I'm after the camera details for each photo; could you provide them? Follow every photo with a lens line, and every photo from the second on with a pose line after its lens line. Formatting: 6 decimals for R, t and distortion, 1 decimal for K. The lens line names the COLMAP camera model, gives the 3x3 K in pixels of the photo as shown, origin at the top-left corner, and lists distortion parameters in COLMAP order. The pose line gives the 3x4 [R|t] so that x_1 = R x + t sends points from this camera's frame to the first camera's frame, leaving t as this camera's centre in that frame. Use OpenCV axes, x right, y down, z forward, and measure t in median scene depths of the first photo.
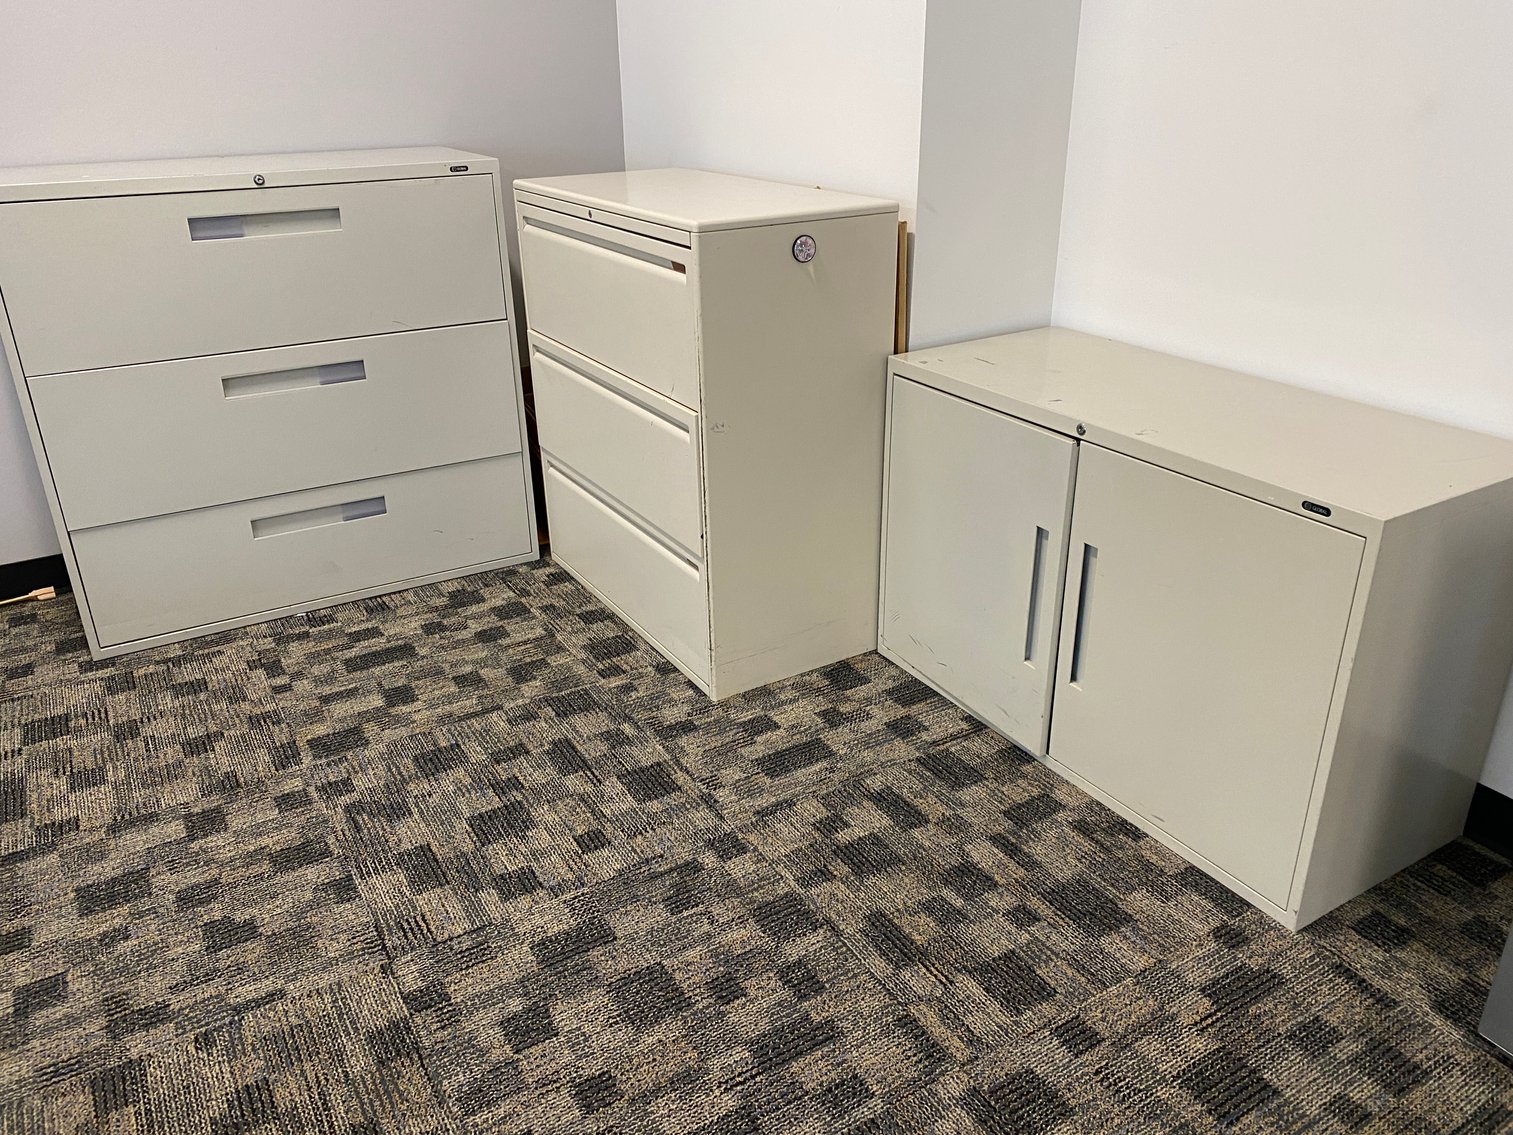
lens RADIAL K [[1156.2, 0, 756.5], [0, 1156.2, 567.5], [0, 0, 1]] dist [0.003905, 0.003918]
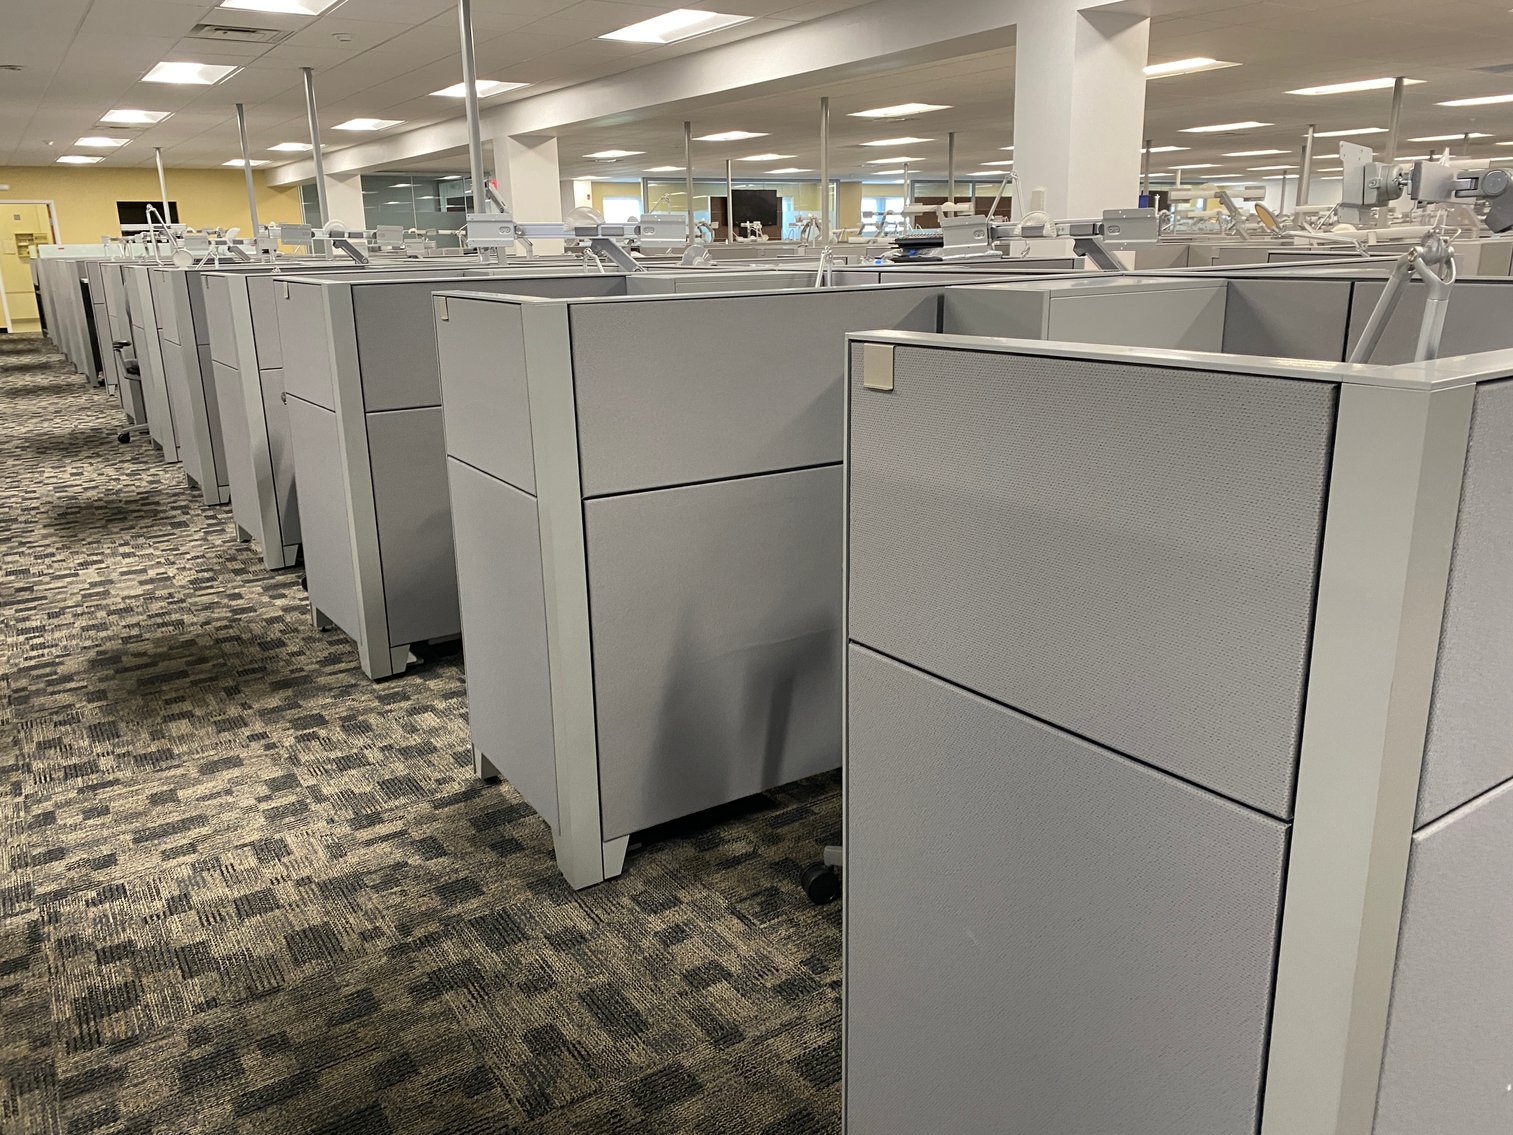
lens RADIAL K [[1156.2, 0, 756.5], [0, 1156.2, 567.5], [0, 0, 1]] dist [0.003905, 0.003918]
pose [[-0.998130, 0.046125, -0.040109, -0.814681], [0.009905, 0.769562, 0.638495, -0.763154], [0.060317, 0.636904, -0.768580, 1.664263]]
